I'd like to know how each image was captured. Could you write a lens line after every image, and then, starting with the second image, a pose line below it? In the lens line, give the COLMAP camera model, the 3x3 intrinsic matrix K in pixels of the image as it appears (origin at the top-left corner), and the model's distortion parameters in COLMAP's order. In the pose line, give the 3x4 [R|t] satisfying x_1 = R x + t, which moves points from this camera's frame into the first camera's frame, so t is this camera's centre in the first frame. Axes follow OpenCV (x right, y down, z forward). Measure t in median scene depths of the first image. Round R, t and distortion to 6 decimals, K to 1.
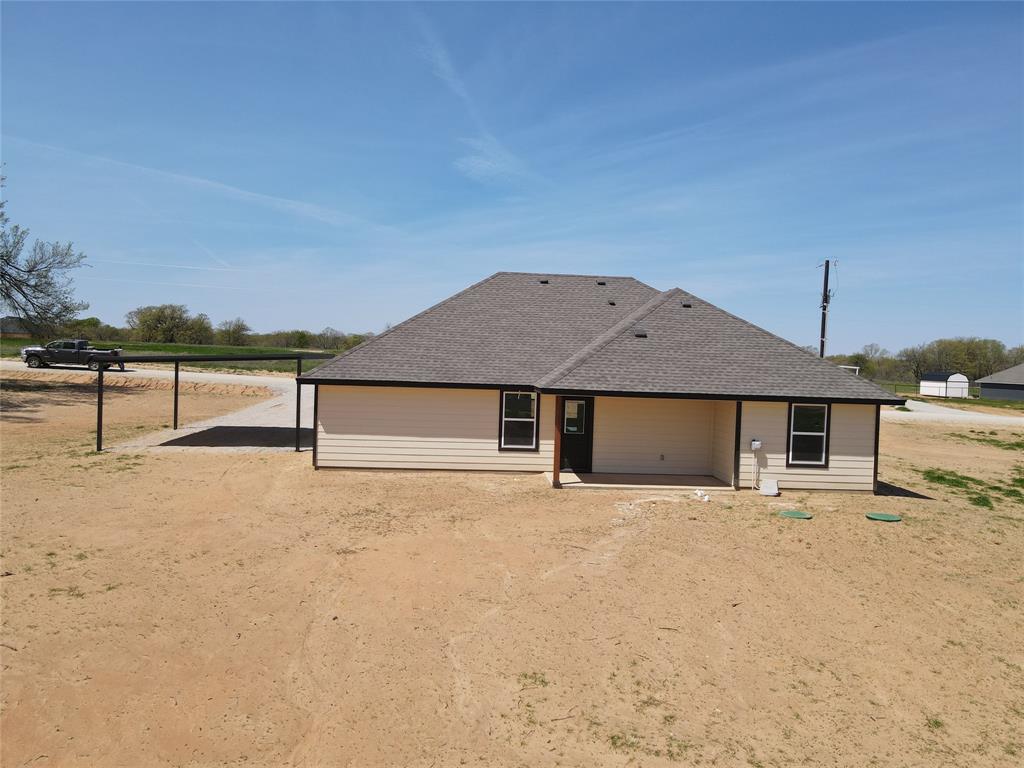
lens RADIAL K [[745.9, 0, 513.0], [0, 745.9, 380.5], [0, 0, 1]] dist [0.014896, 0.011303]
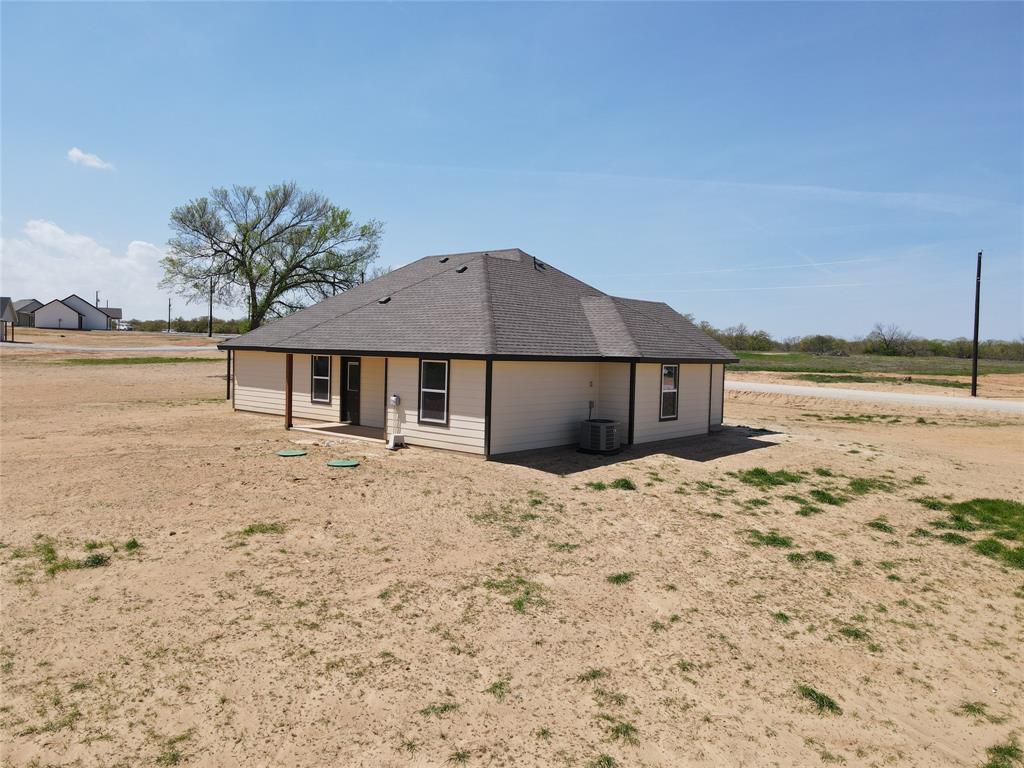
lens RADIAL K [[745.9, 0, 513.0], [0, 745.9, 380.5], [0, 0, 1]] dist [0.014896, 0.011303]
pose [[0.720446, 0.011330, -0.693419, 1.134150], [-0.014974, 0.999888, 0.000780, 0.055486], [0.693350, 0.009821, 0.720534, 0.374274]]
